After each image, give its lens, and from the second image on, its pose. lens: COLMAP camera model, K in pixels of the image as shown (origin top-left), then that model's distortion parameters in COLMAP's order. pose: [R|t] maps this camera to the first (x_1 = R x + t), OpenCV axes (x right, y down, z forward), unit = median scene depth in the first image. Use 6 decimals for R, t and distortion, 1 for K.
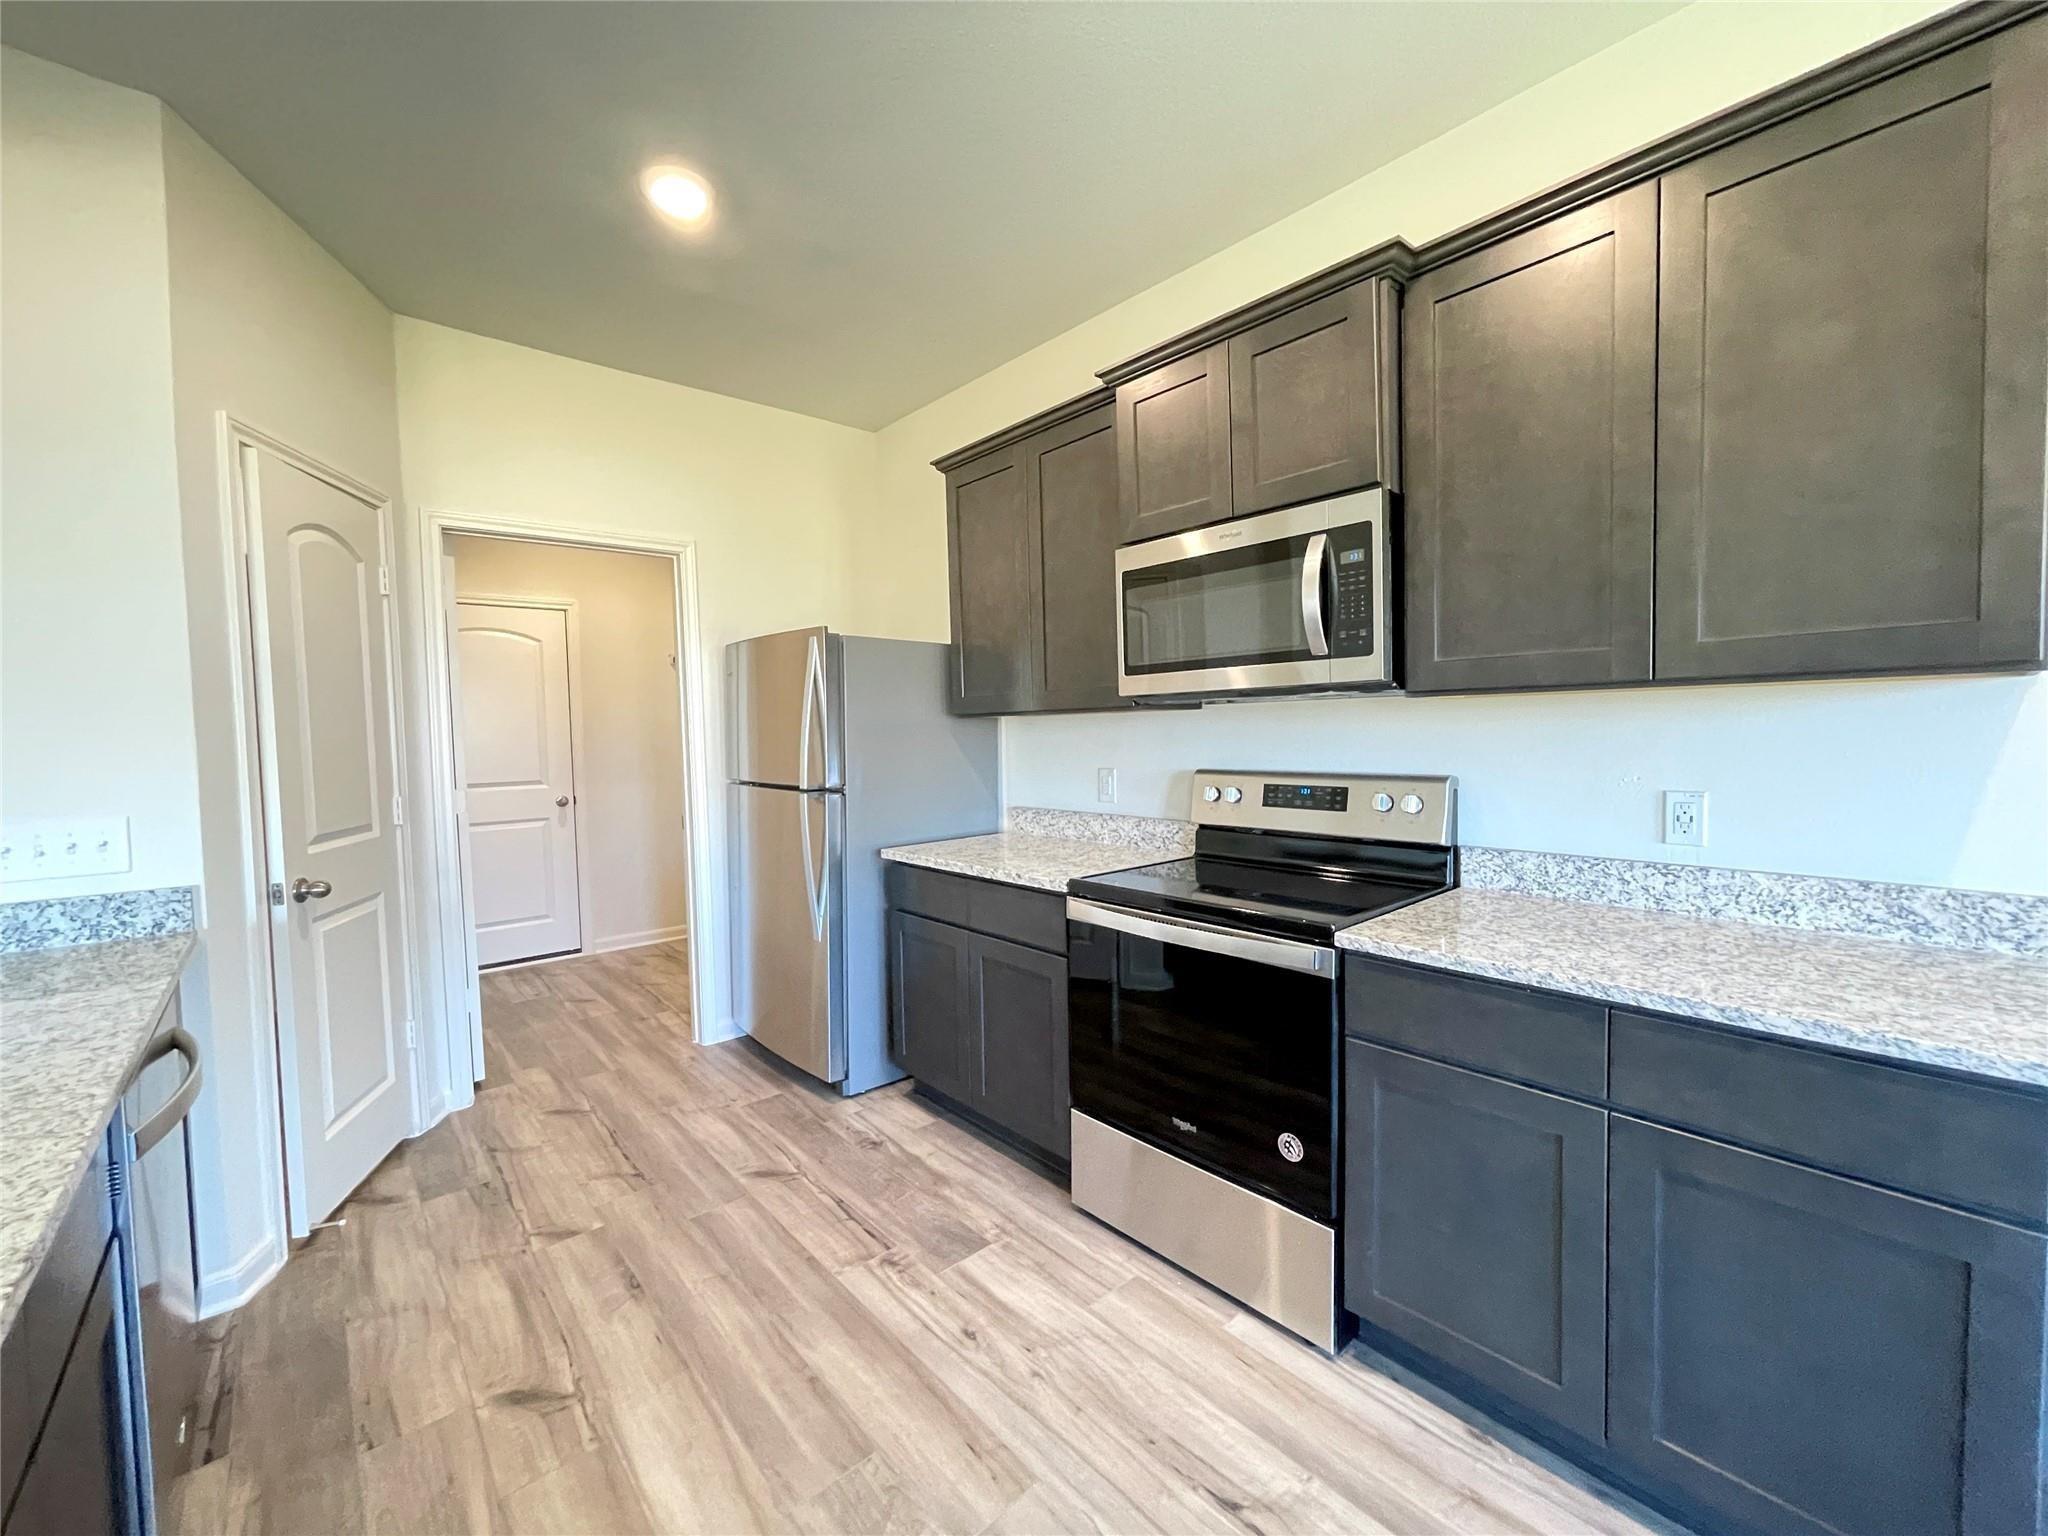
lens RADIAL K [[829.4, 0, 1025.7], [0, 829.4, 766.2], [0, 0, 1]] dist [0.002093, -0.000320]
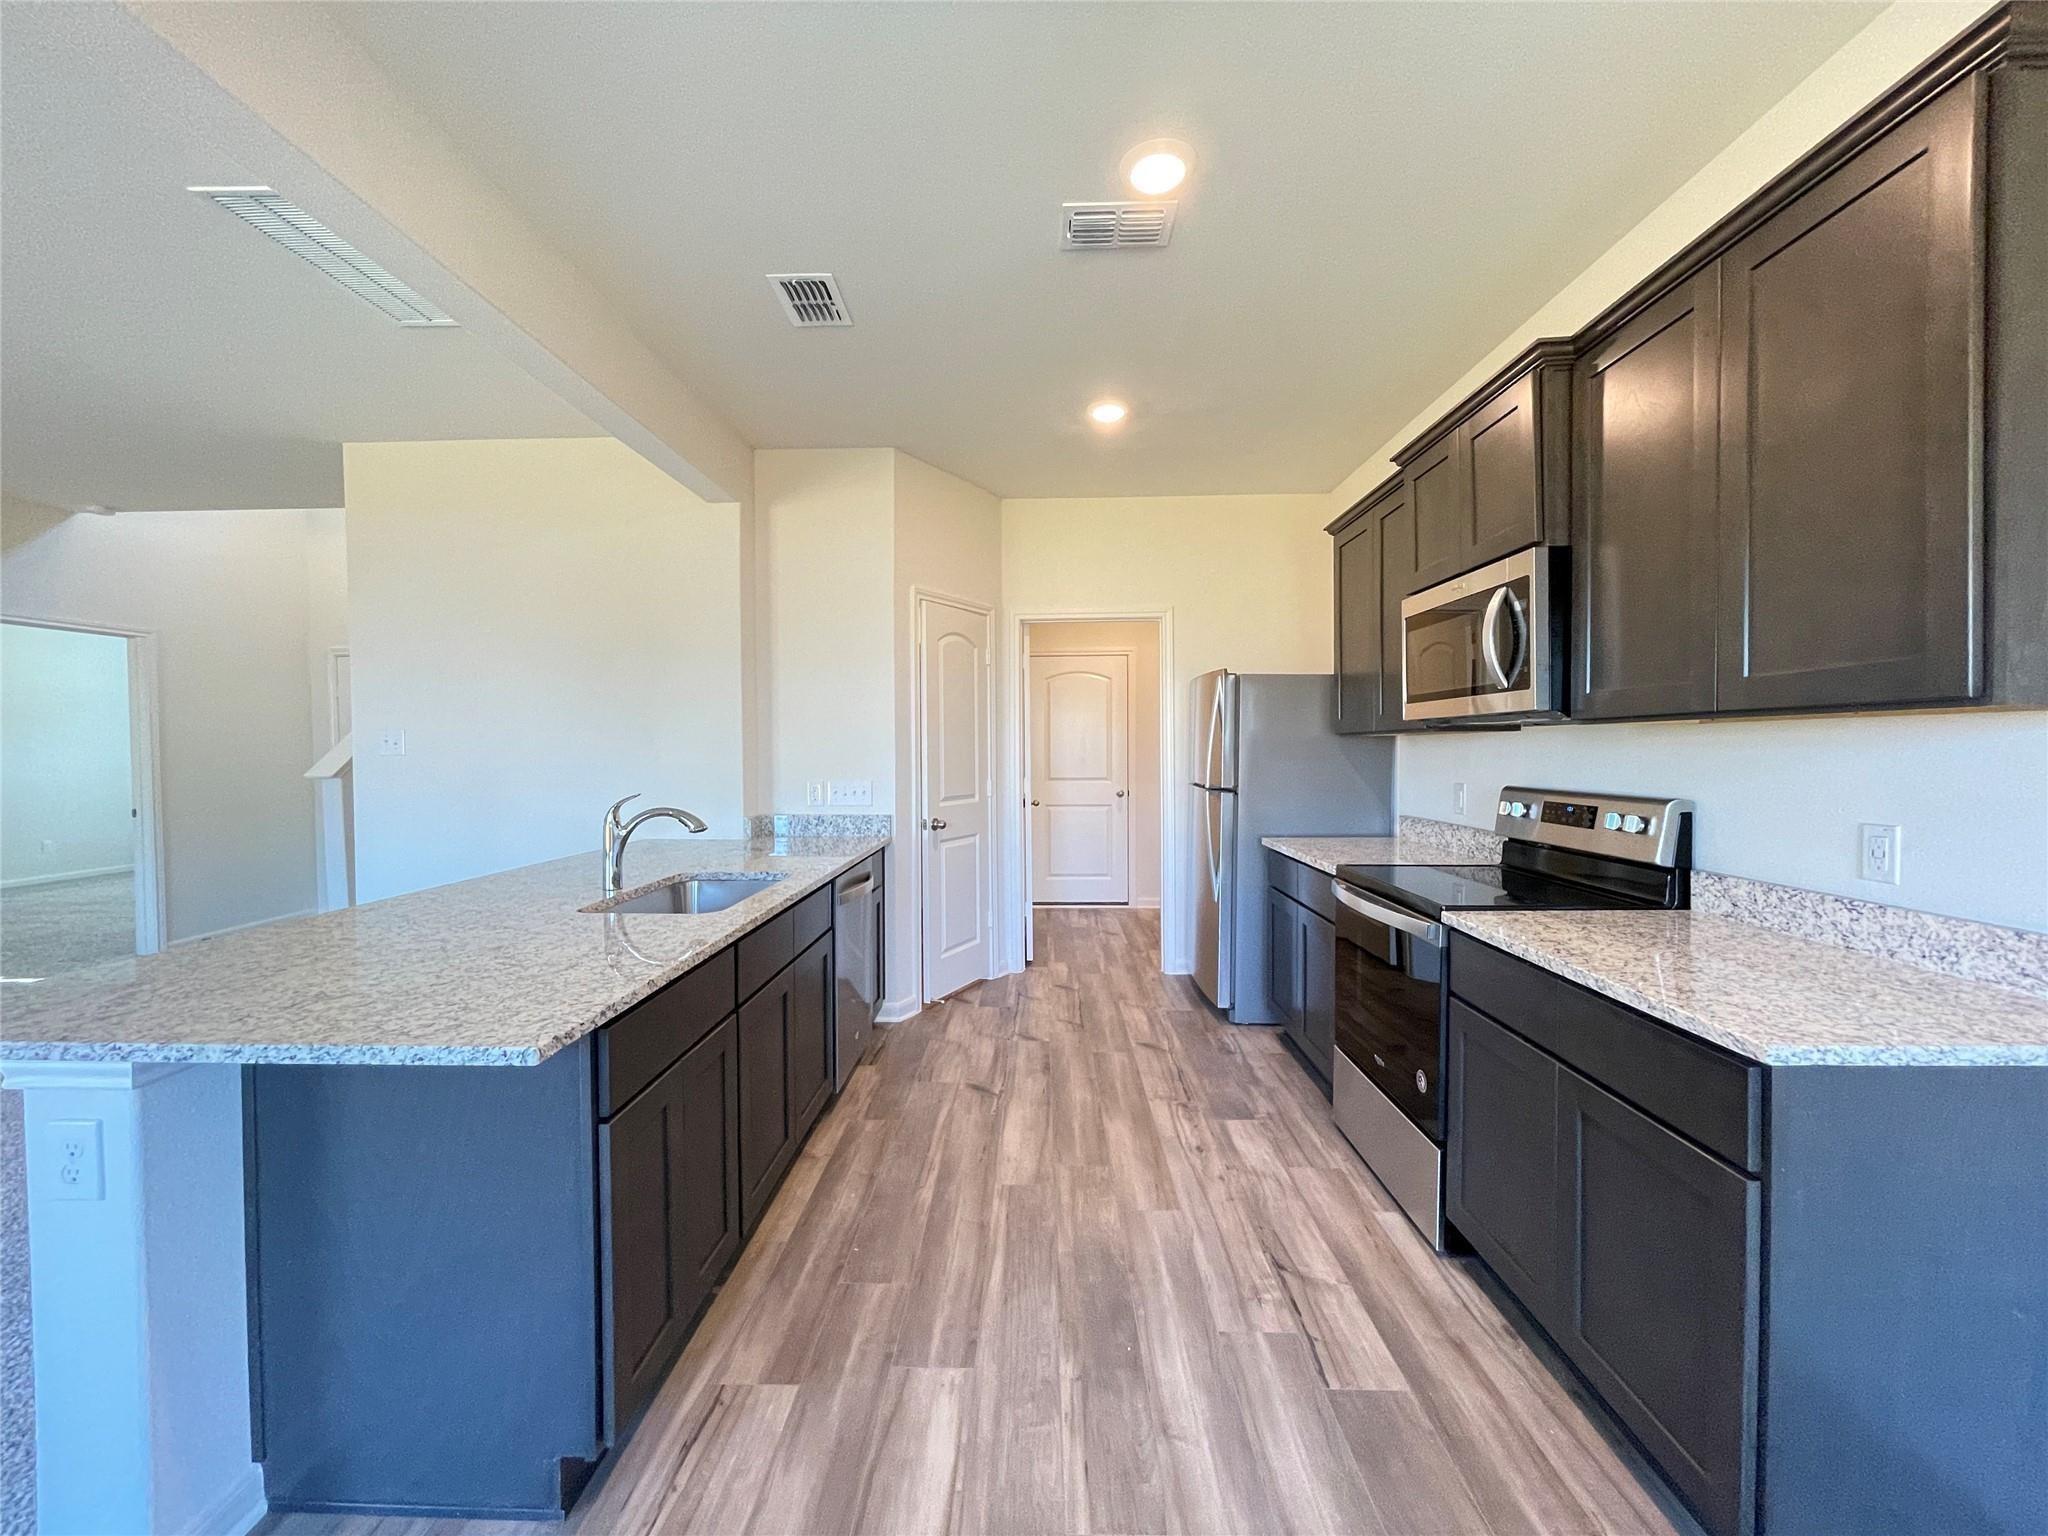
lens RADIAL K [[829.4, 0, 1018.7], [0, 829.4, 762.6], [0, 0, 1]] dist [0.002093, -0.000320]
pose [[0.733809, 0.028581, -0.678755, 0.591613], [-0.040211, 0.999190, -0.001399, 0.000670], [0.678165, 0.028321, 0.734364, -0.295512]]
